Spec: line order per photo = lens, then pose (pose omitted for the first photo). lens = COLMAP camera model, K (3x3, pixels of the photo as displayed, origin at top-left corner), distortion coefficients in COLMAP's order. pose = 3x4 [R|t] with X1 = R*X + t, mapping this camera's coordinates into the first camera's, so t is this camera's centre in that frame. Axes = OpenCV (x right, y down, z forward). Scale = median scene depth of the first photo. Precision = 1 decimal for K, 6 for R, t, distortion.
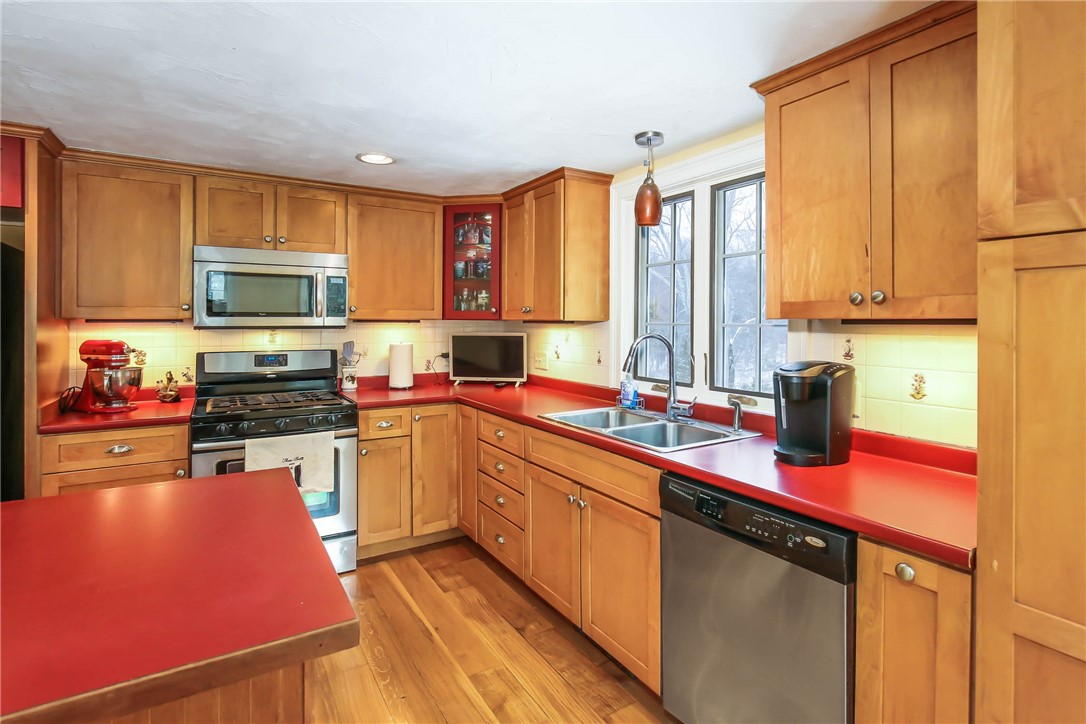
lens RADIAL K [[527.2, 0, 548.6], [0, 527.2, 320.4], [0, 0, 1]] dist [-0.010128, -0.000172]
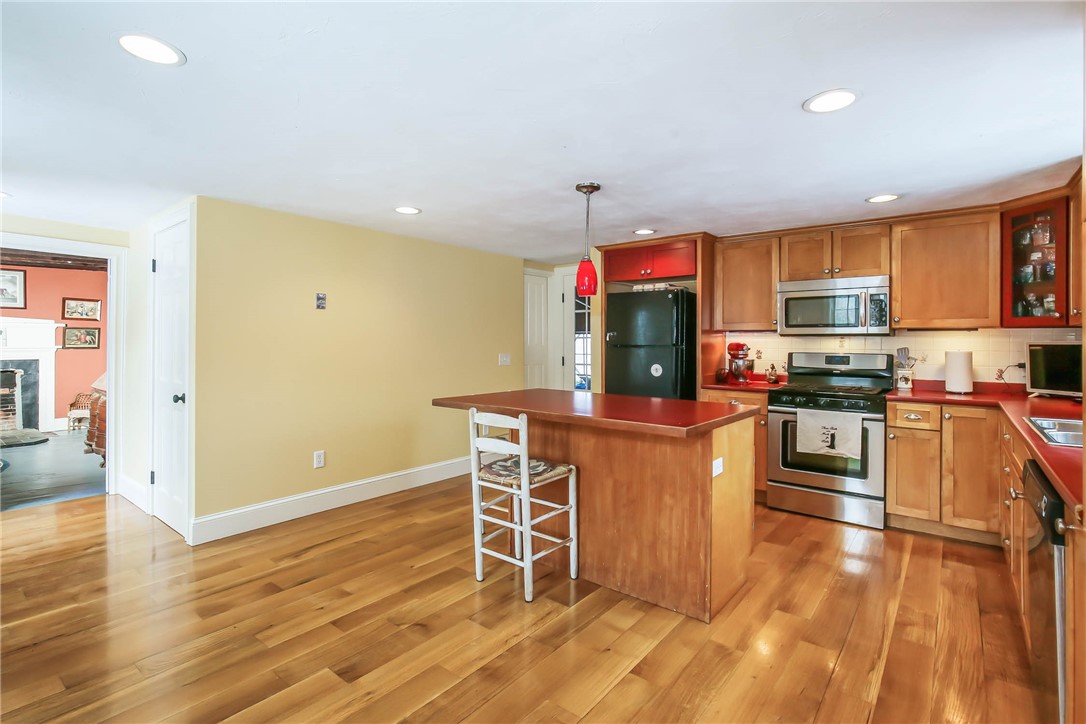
lens RADIAL K [[520.9, 0, 550.5], [0, 520.9, 340.2], [0, 0, 1]] dist [-0.002573, -0.000467]
pose [[0.339087, -0.001819, -0.940753, 0.502881], [-0.001140, 0.999997, -0.002345, 0.030608], [0.940754, 0.001868, 0.339083, -0.148725]]
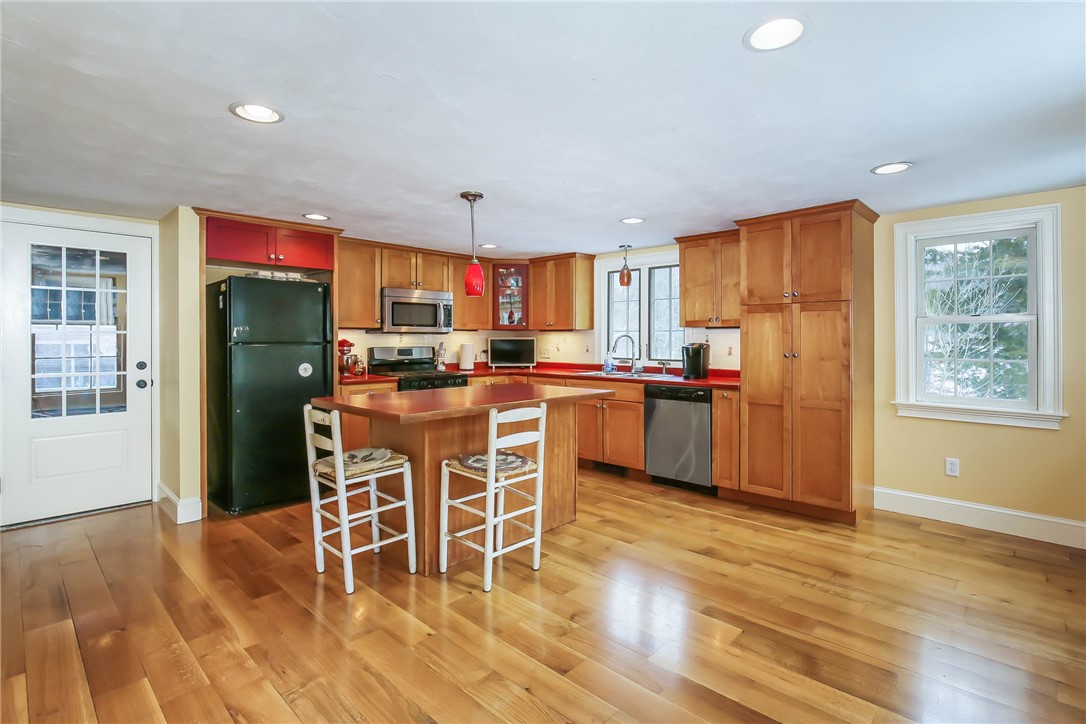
lens RADIAL K [[520.9, 0, 550.5], [0, 520.9, 340.2], [0, 0, 1]] dist [-0.002573, -0.000467]
pose [[0.967396, -0.002503, 0.253255, -0.526338], [0.001394, 0.999989, 0.004556, 0.030136], [-0.253263, -0.004054, 0.967389, -0.822285]]
